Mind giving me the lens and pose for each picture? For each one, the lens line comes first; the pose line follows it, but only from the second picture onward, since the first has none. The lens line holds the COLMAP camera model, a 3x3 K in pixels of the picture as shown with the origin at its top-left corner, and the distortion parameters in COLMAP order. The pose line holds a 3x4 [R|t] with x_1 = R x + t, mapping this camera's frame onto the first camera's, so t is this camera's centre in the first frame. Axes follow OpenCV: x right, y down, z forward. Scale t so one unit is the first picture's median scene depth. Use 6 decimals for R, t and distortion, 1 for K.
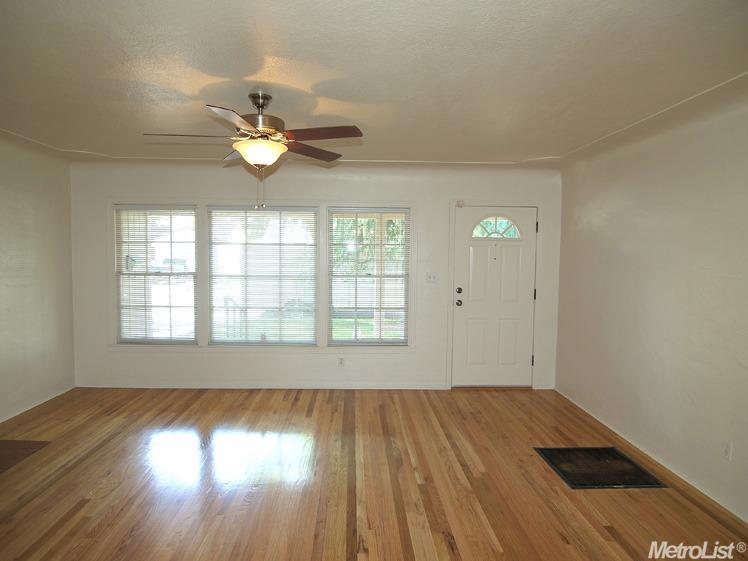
lens RADIAL K [[473.6, 0, 367.6], [0, 473.6, 282.2], [0, 0, 1]] dist [-0.025747, 0.002993]
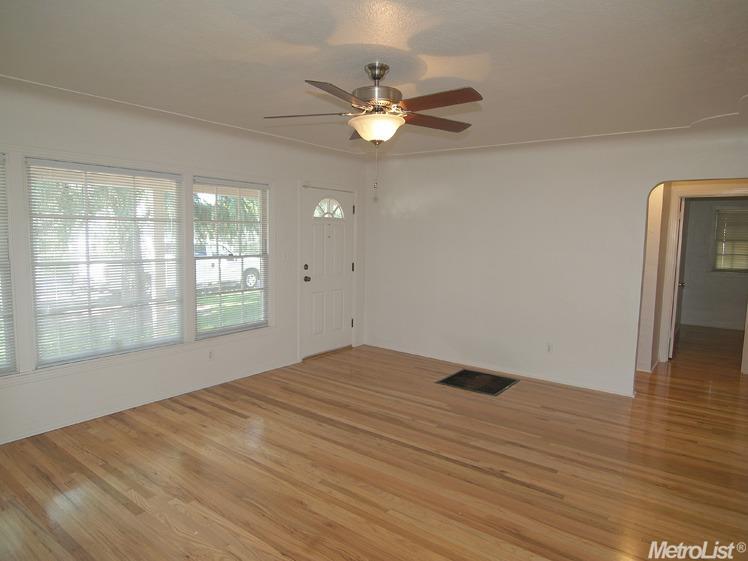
lens RADIAL K [[473.6, 0, 367.4], [0, 473.6, 280.7], [0, 0, 1]] dist [-0.025747, 0.002993]
pose [[0.633400, -0.075622, 0.770121, -0.552904], [0.037853, 0.997050, 0.066773, -0.018144], [-0.772899, -0.013143, 0.634393, 0.230927]]
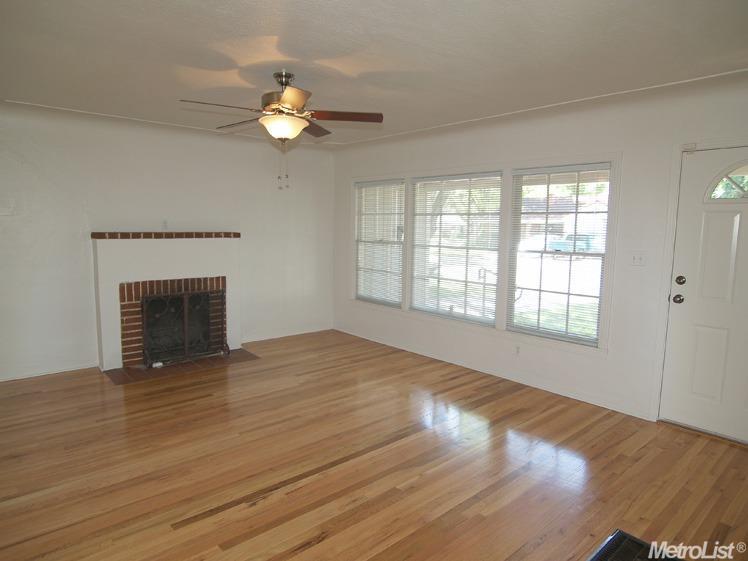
lens RADIAL K [[473.6, 0, 369.9], [0, 473.6, 279.4], [0, 0, 1]] dist [-0.025747, 0.002993]
pose [[0.638117, 0.087556, -0.764945, 0.432408], [-0.054640, 0.996158, 0.068441, -0.005157], [0.767998, -0.001877, 0.640449, 0.252361]]
